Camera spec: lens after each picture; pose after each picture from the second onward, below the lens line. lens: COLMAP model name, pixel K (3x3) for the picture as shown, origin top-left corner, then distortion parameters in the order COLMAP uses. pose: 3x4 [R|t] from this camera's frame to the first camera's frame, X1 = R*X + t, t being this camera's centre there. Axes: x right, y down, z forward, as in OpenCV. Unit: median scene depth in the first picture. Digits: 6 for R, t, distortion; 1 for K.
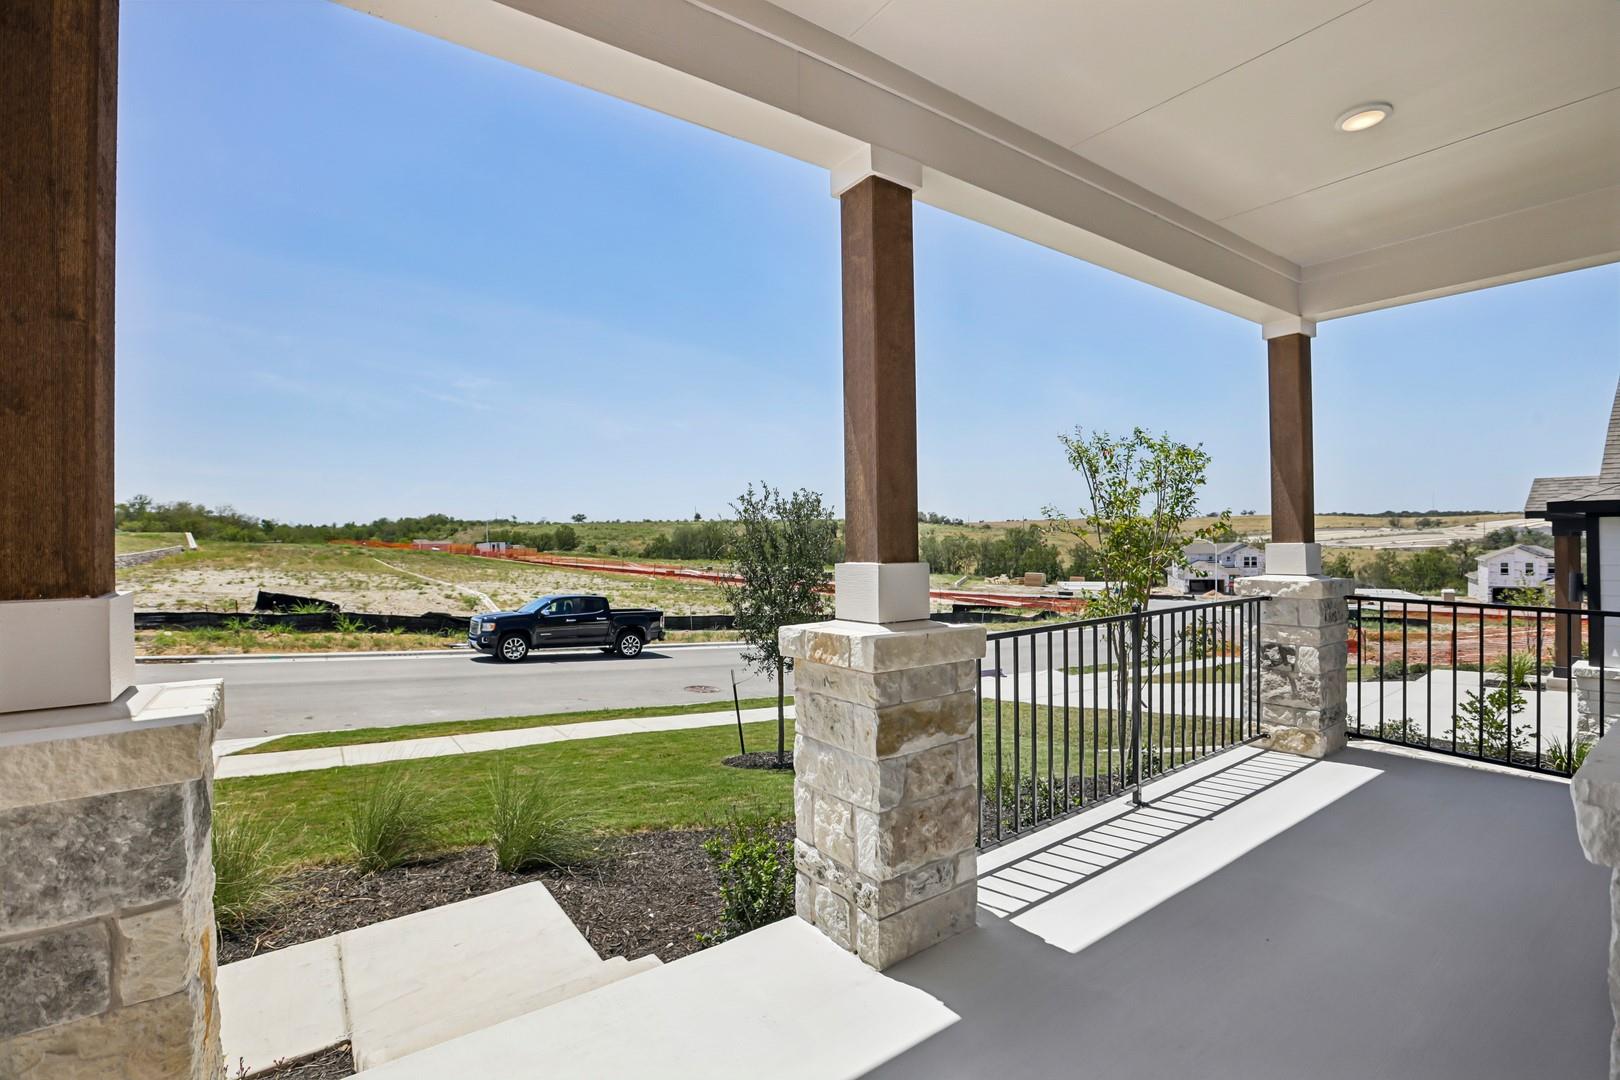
lens RADIAL K [[727.6, 0, 816.3], [0, 727.6, 542.1], [0, 0, 1]] dist [-0.025315, 0.000191]
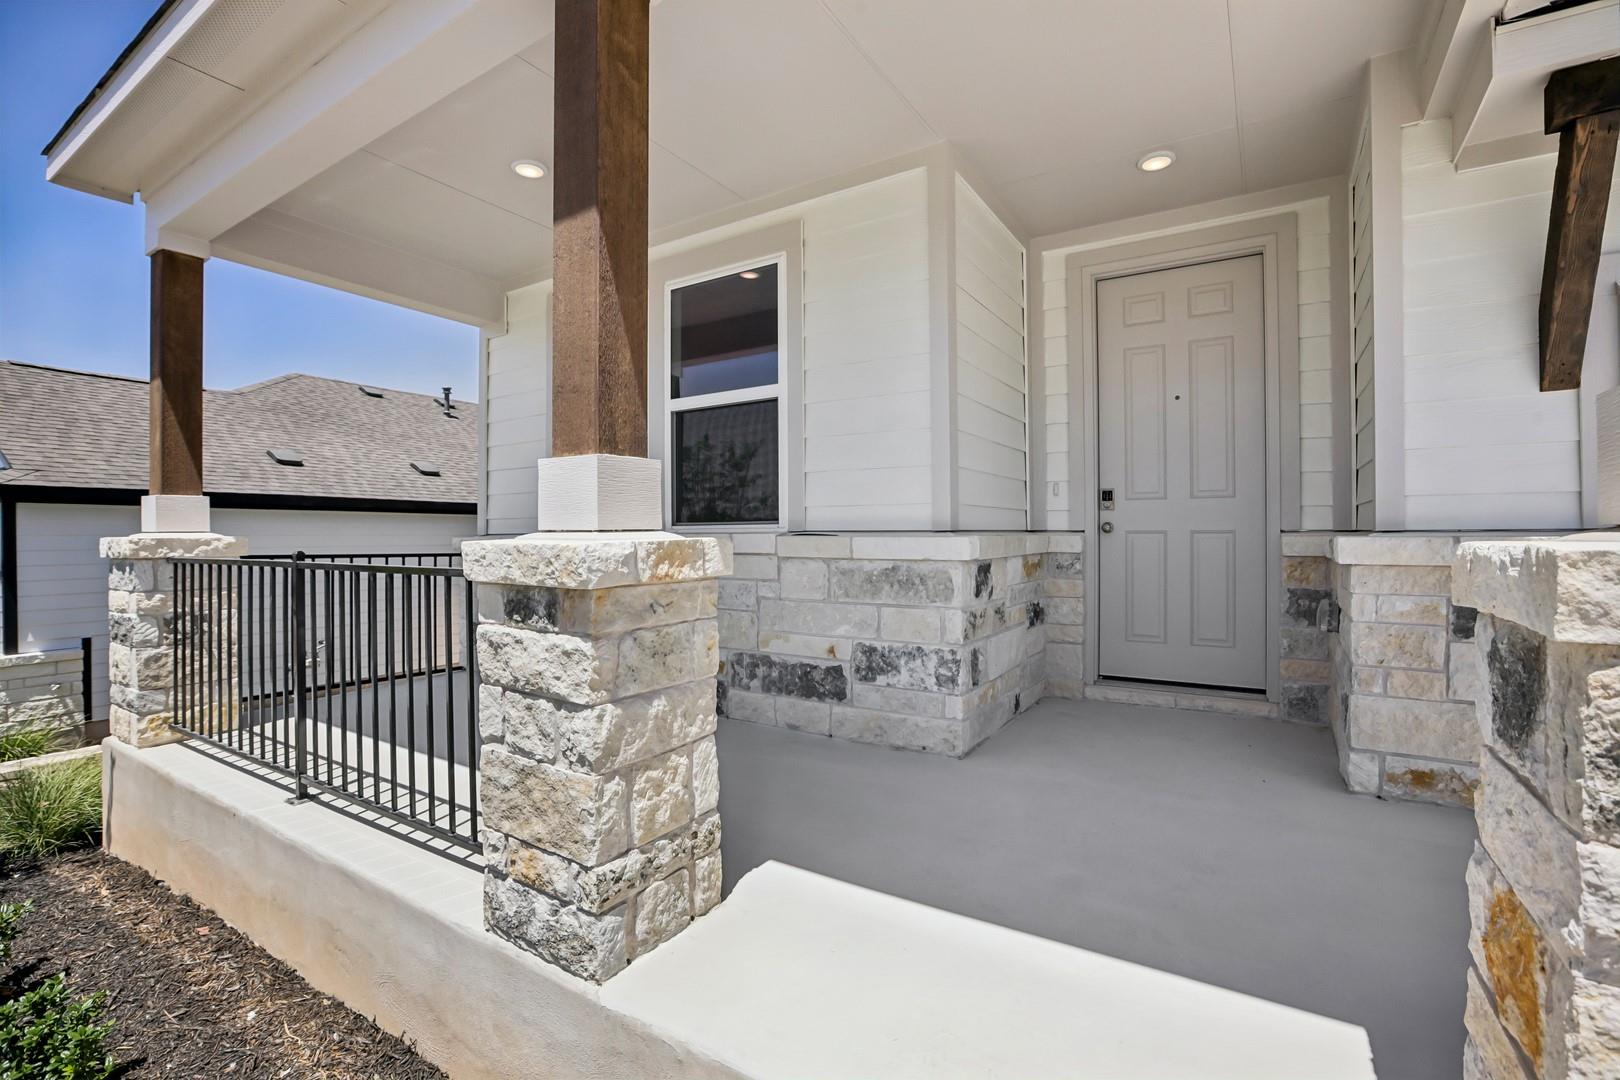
lens RADIAL K [[727.6, 0, 816.3], [0, 727.6, 542.1], [0, 0, 1]] dist [-0.025315, 0.000191]
pose [[-0.371091, 0.007900, 0.928563, -0.763752], [0.014742, 0.999888, -0.002615, 0.131004], [-0.928479, 0.012718, -0.371166, 1.143611]]
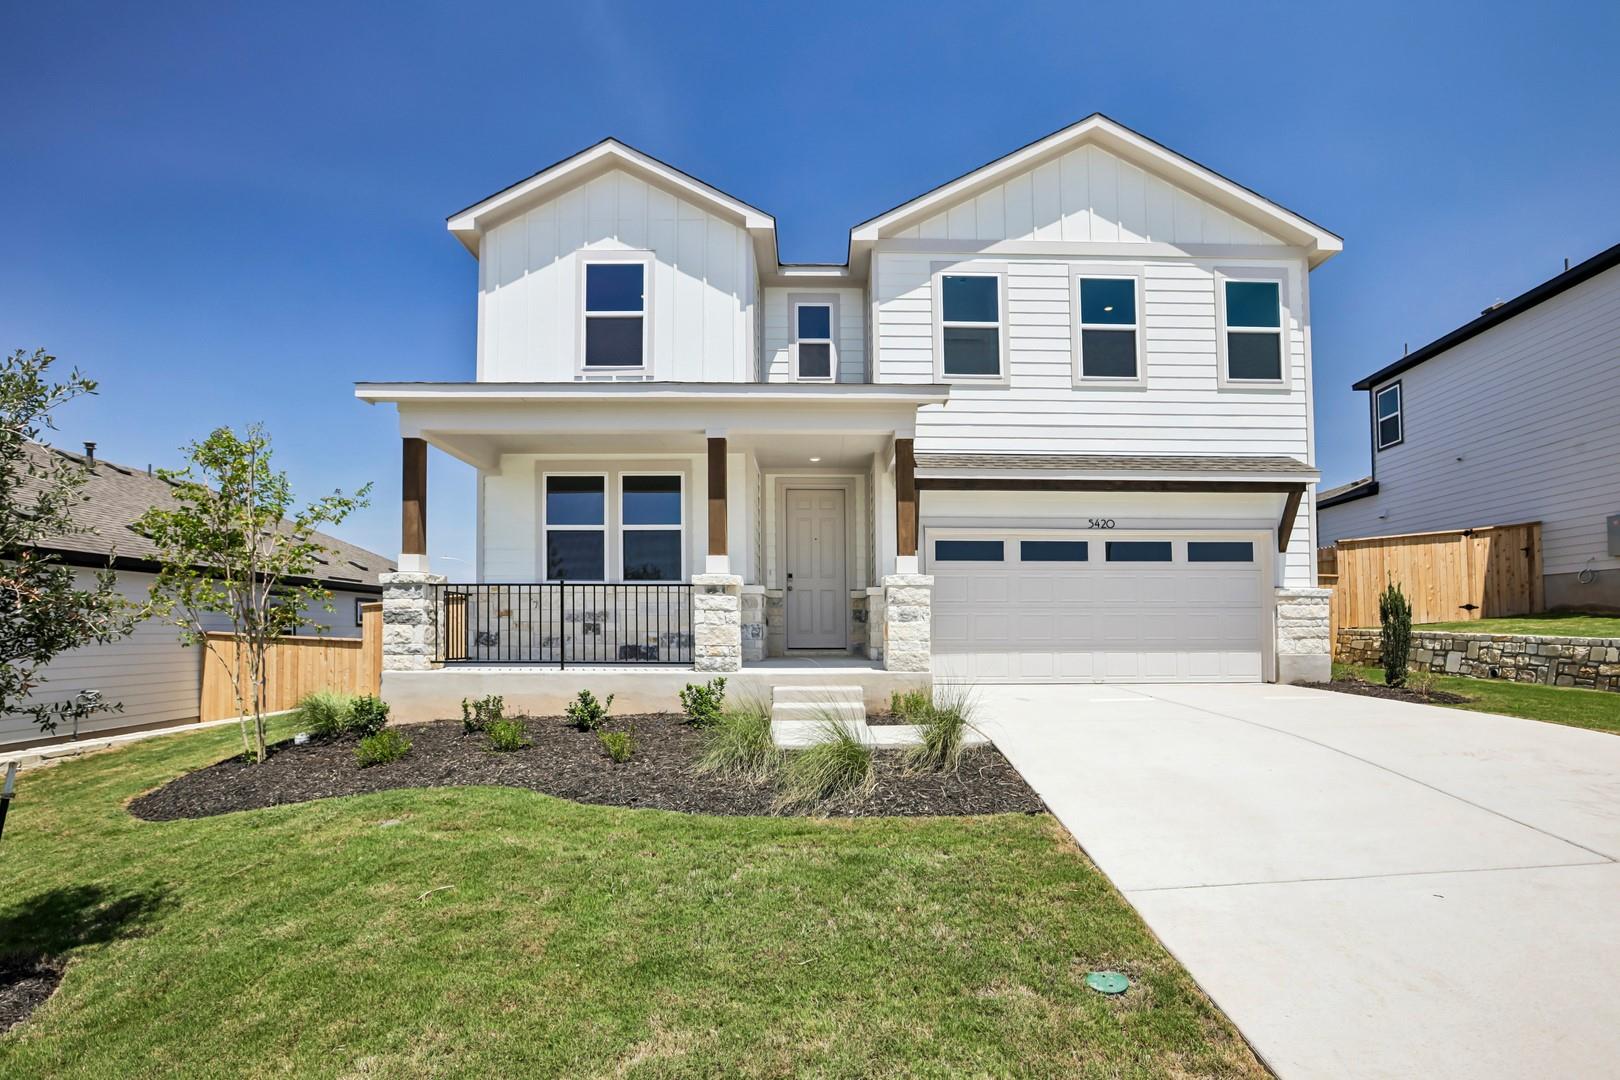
lens RADIAL K [[762.7, 0, 834.0], [0, 762.7, 618.3], [0, 0, 1]] dist [-0.026590, 0.000257]
pose [[-0.823865, 0.023832, 0.566285, -2.337696], [0.015392, 0.999688, -0.019678, 0.396084], [-0.566578, -0.007496, -0.823974, 3.675453]]
